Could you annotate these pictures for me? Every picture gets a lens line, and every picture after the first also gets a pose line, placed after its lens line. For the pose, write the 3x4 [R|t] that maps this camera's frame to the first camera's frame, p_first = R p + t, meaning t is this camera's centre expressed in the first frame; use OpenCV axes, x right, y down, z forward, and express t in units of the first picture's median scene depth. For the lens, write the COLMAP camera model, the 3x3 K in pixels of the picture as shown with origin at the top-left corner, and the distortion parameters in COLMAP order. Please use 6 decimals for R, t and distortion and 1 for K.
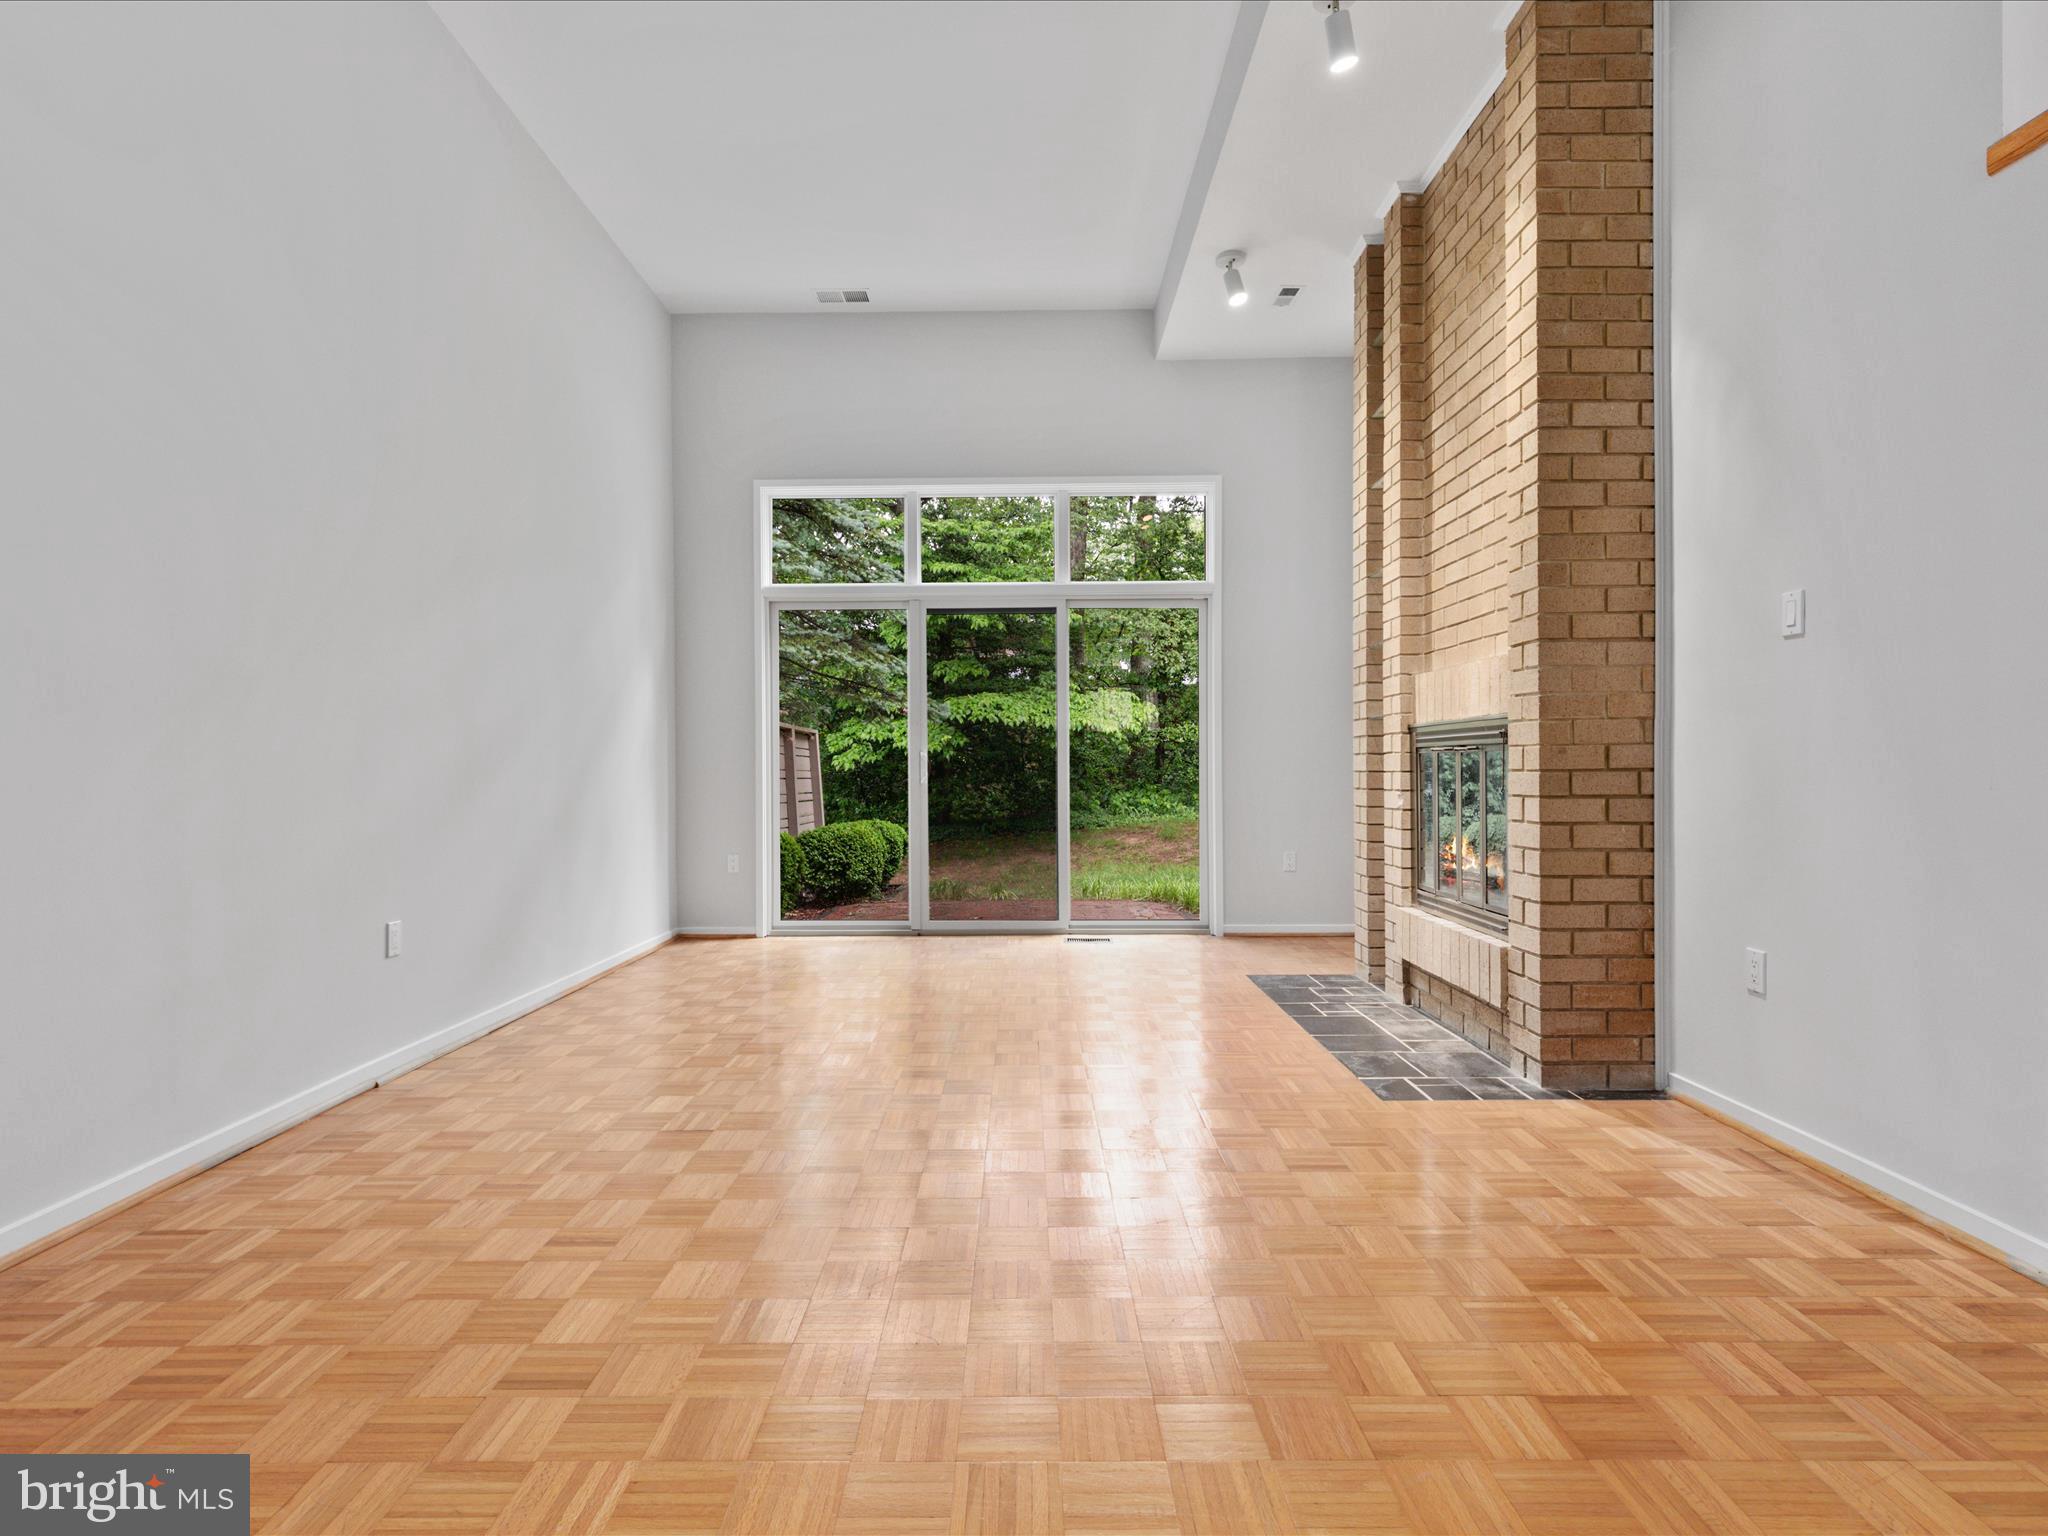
lens RADIAL K [[1031.5, 0, 1021.6], [0, 1031.5, 769.9], [0, 0, 1]] dist [0.004742, -0.002541]
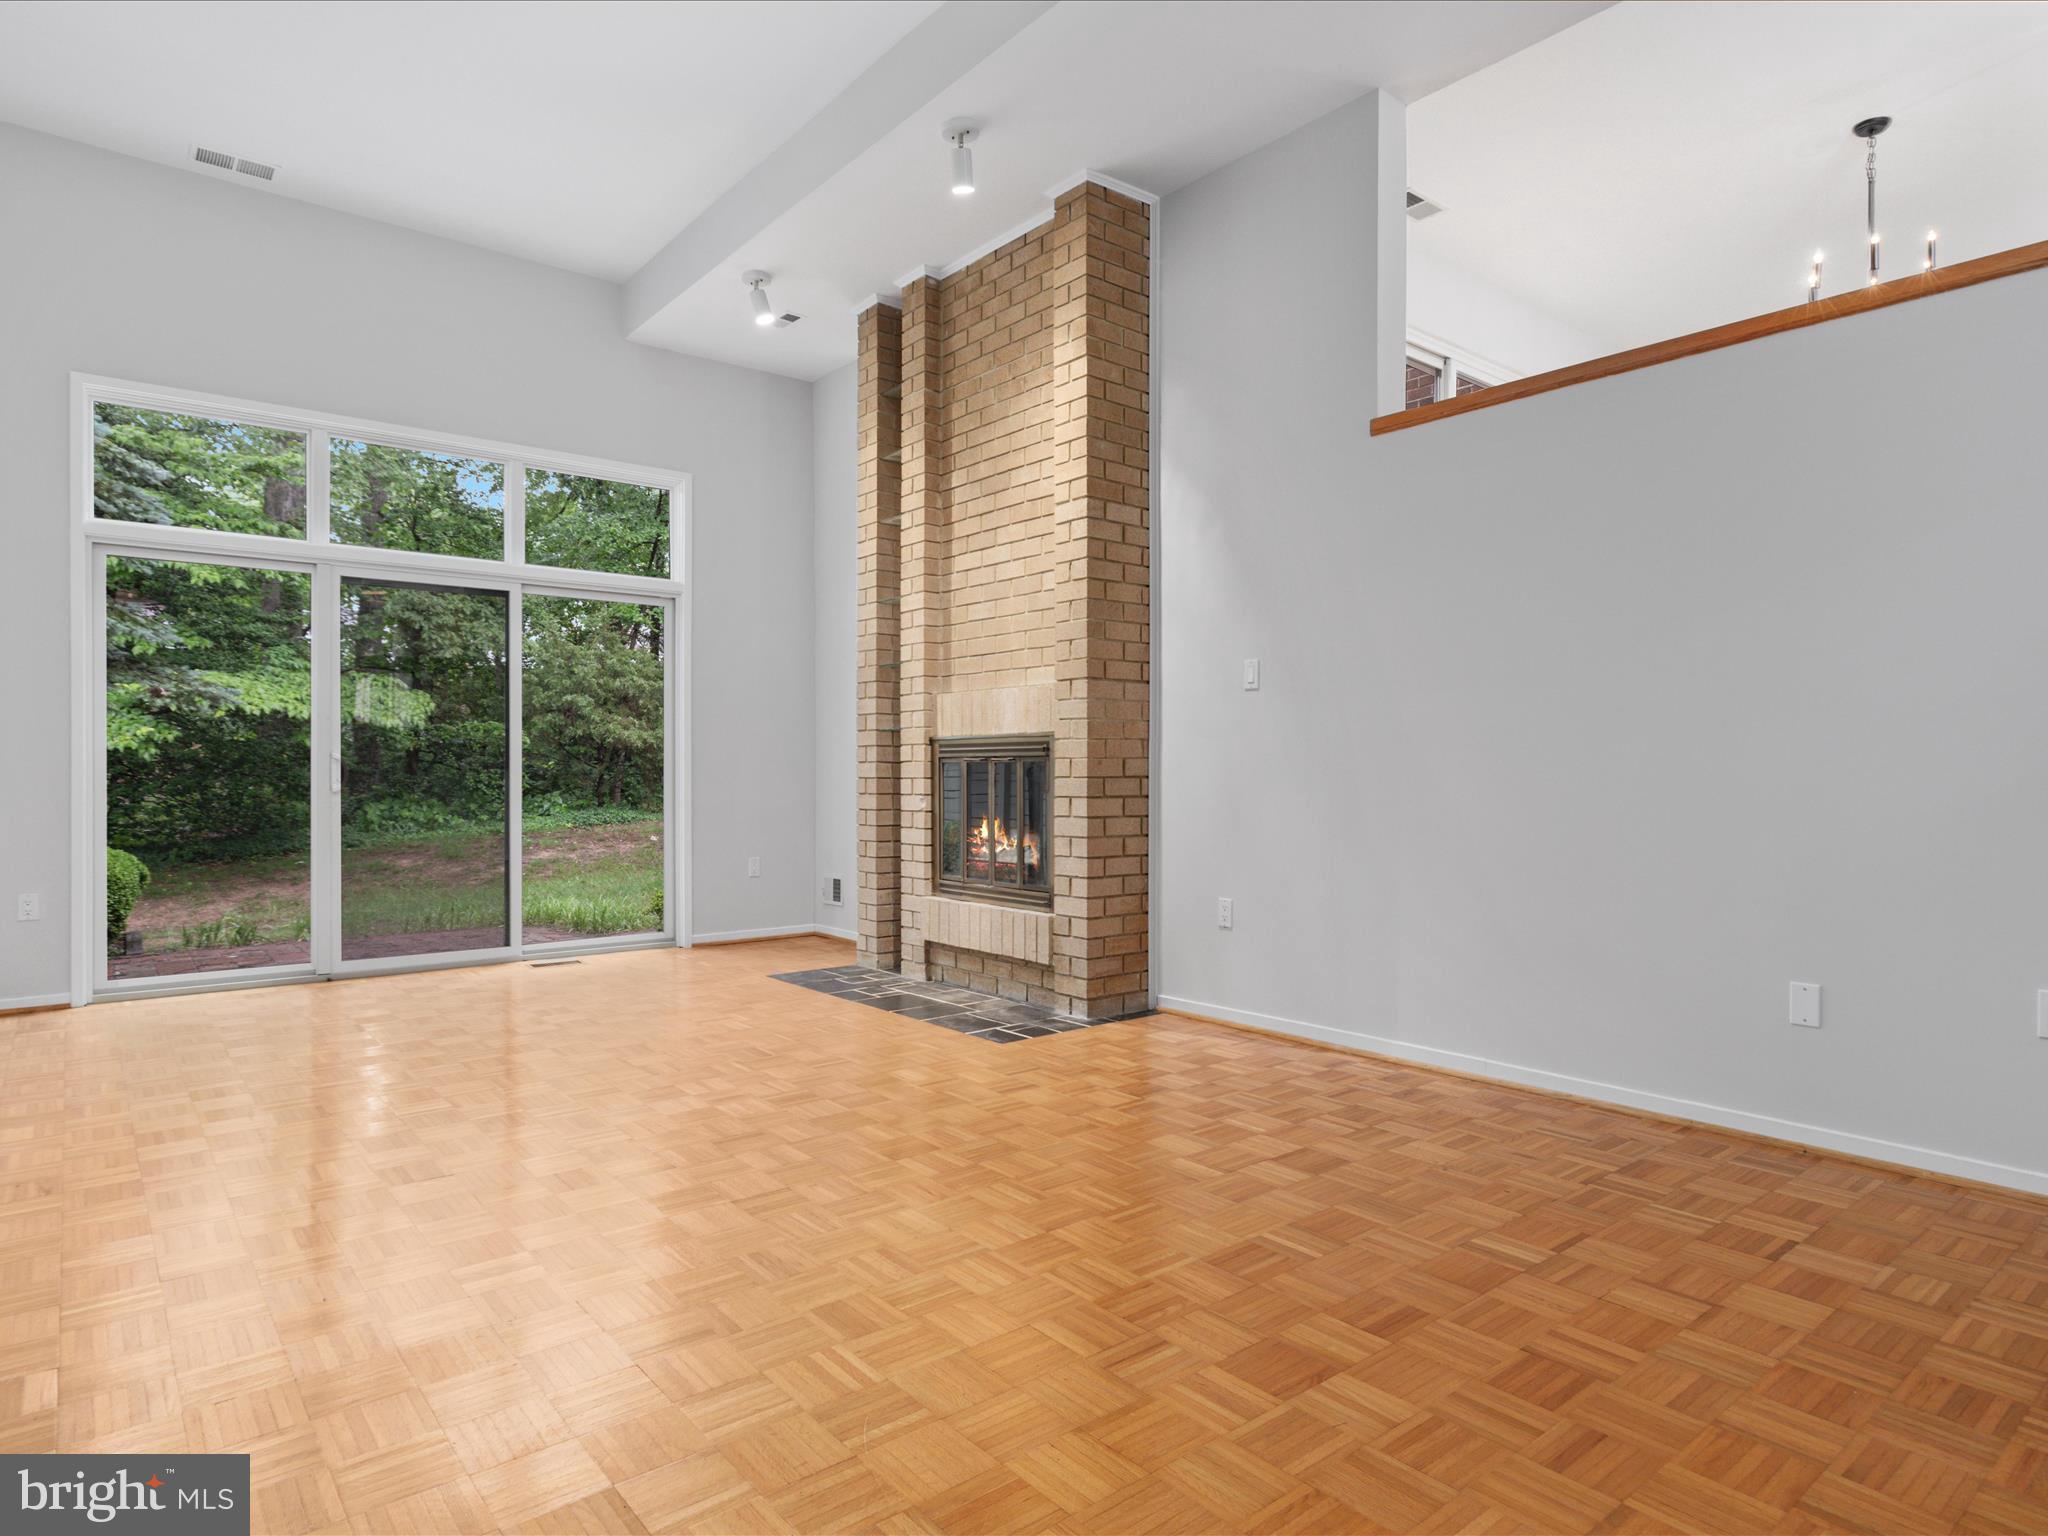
lens RADIAL K [[1165.6, 0, 1024.7], [0, 1165.6, 770.8], [0, 0, 1]] dist [-0.002146, -0.000803]
pose [[0.770569, 0.005774, 0.637330, -0.482238], [-0.002945, 0.999981, -0.005500, 0.000676], [-0.637350, 0.002361, 0.770571, -0.087472]]
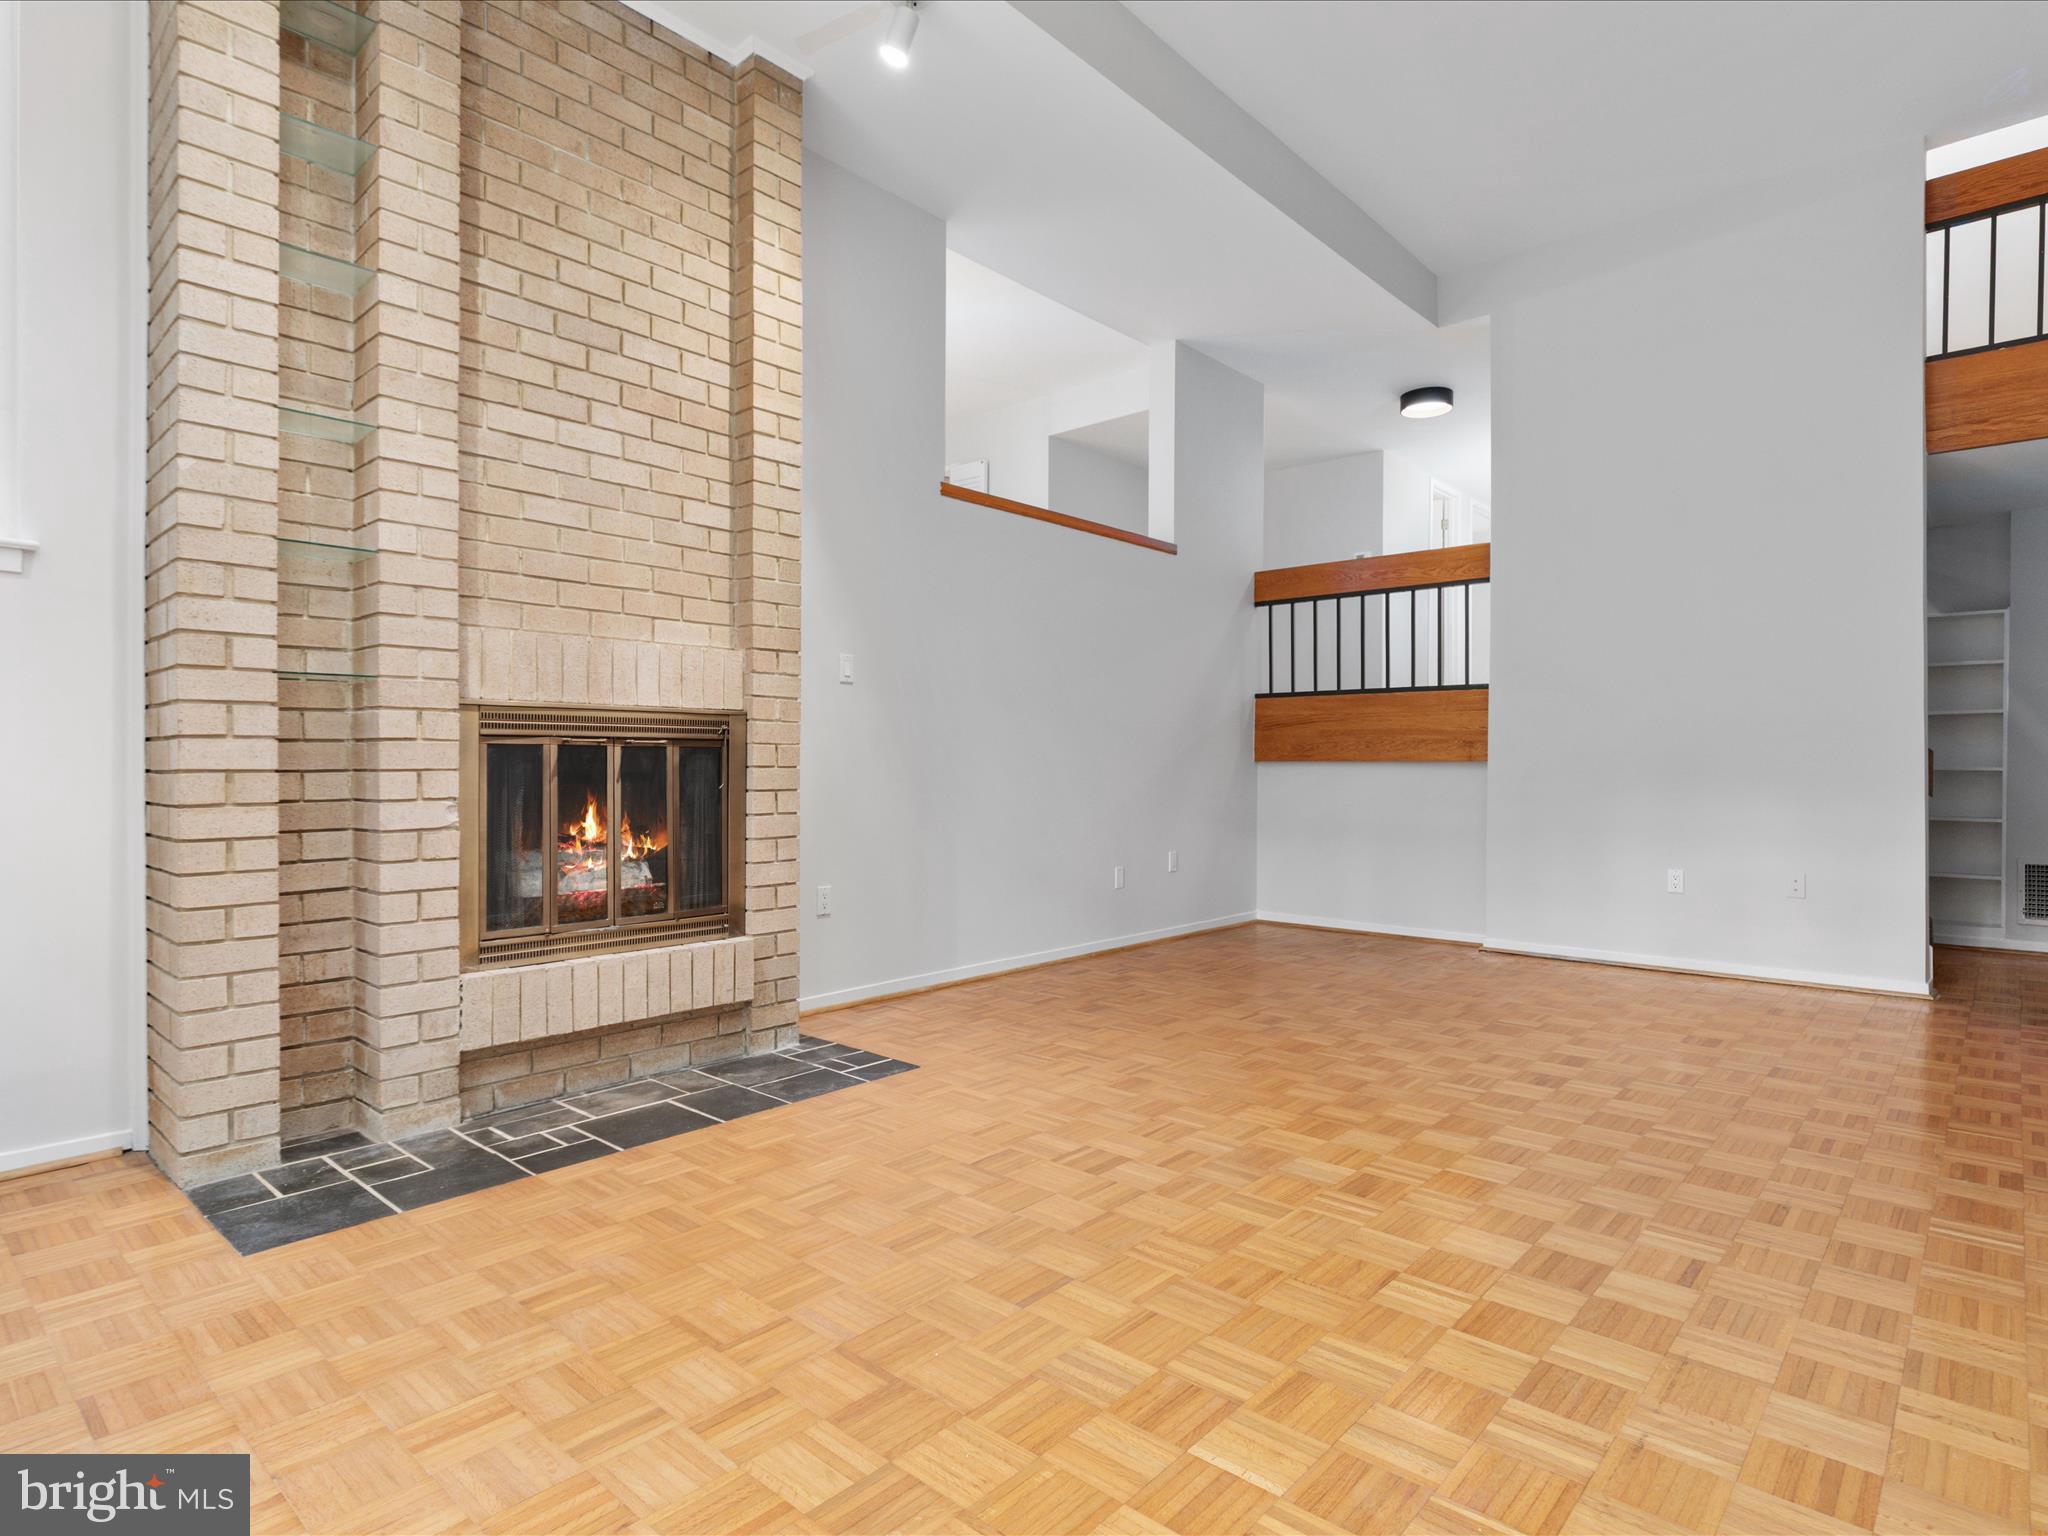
lens RADIAL K [[1117.7, 0, 1029.9], [0, 1117.7, 772.3], [0, 0, 1]] dist [0.004465, 0.000422]
pose [[-0.748167, 0.003046, 0.663503, -0.487964], [0.006054, 0.999979, 0.002237, 0.005455], [-0.663483, 0.005691, -0.748170, 1.682053]]
